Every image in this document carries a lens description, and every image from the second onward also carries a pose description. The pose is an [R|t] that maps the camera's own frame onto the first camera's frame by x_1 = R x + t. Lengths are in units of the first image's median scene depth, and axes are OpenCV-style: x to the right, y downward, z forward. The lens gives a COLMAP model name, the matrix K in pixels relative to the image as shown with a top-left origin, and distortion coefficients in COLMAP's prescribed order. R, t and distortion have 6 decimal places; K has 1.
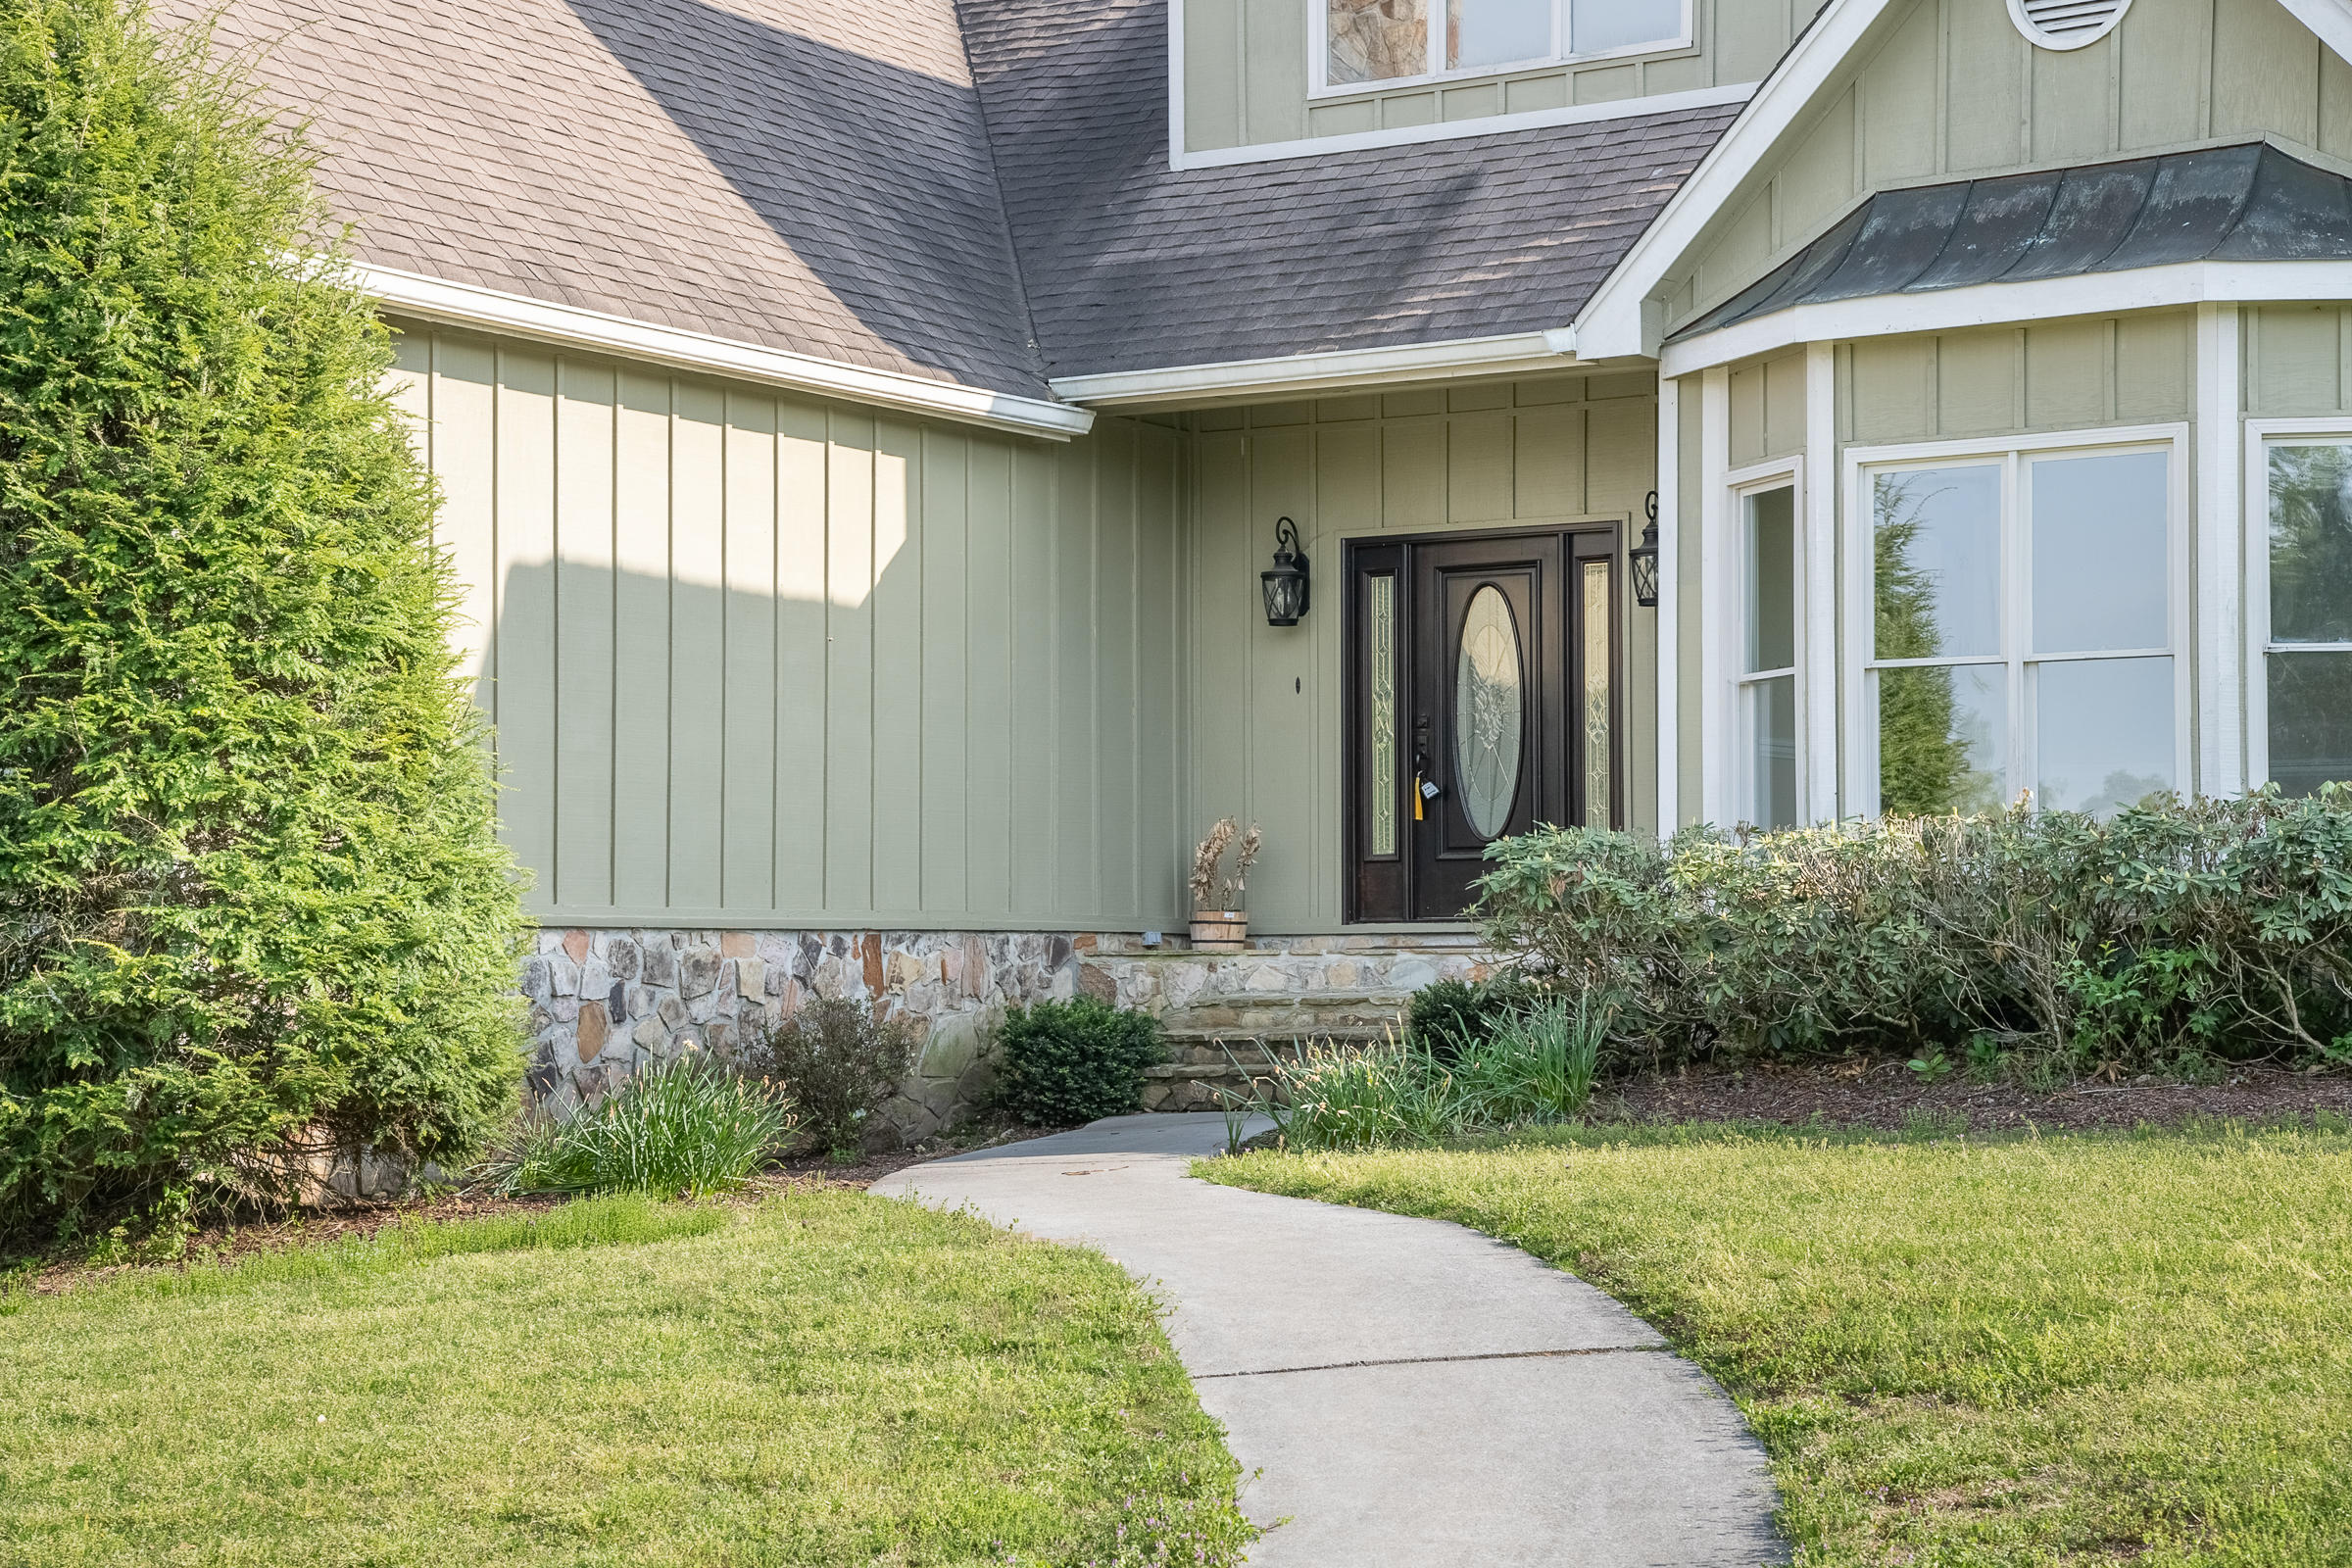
lens RADIAL K [[4486.3, 0, 1181.2], [0, 4486.3, 785.0], [0, 0, 1]] dist [0.298633, 0.000000]
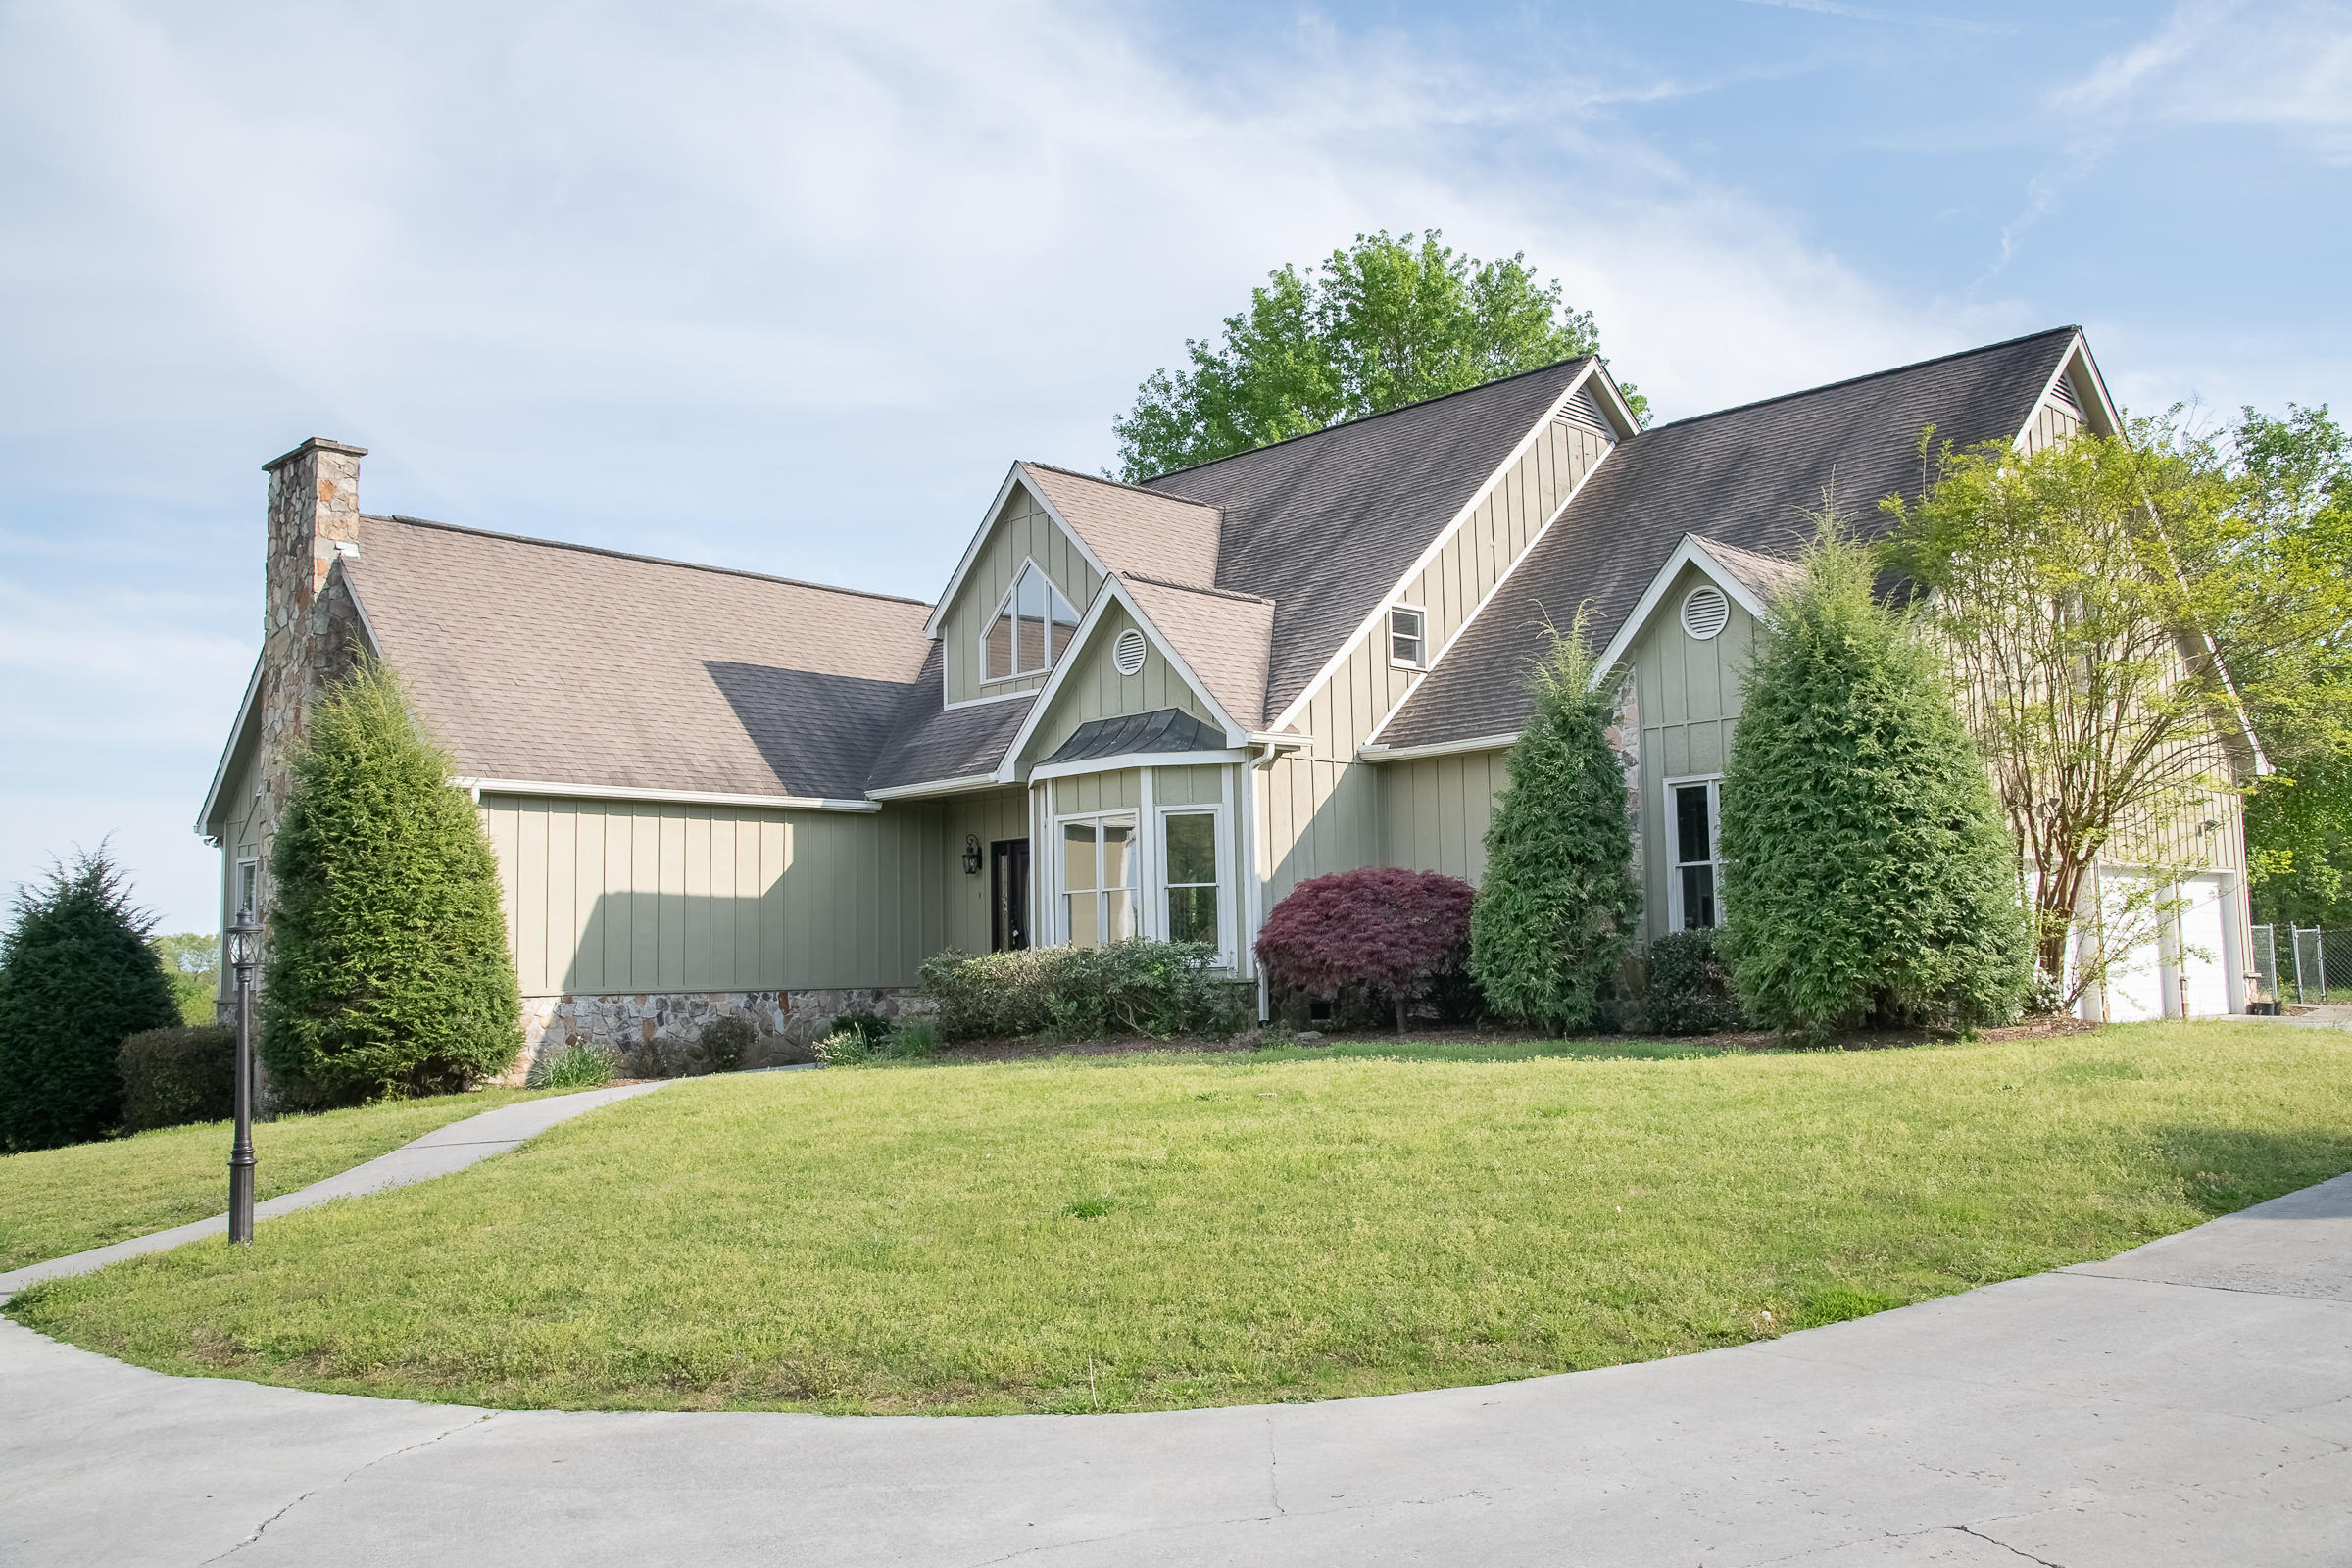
lens RADIAL K [[2011.8, 0, 1173.4], [0, 2011.8, 778.3], [0, 0, 1]] dist [0.009614, 0.039542]
pose [[0.973036, -0.039872, -0.227181, 0.509977], [0.027846, 0.998048, -0.055898, -0.025905], [0.228966, 0.048065, 0.972247, -0.211991]]
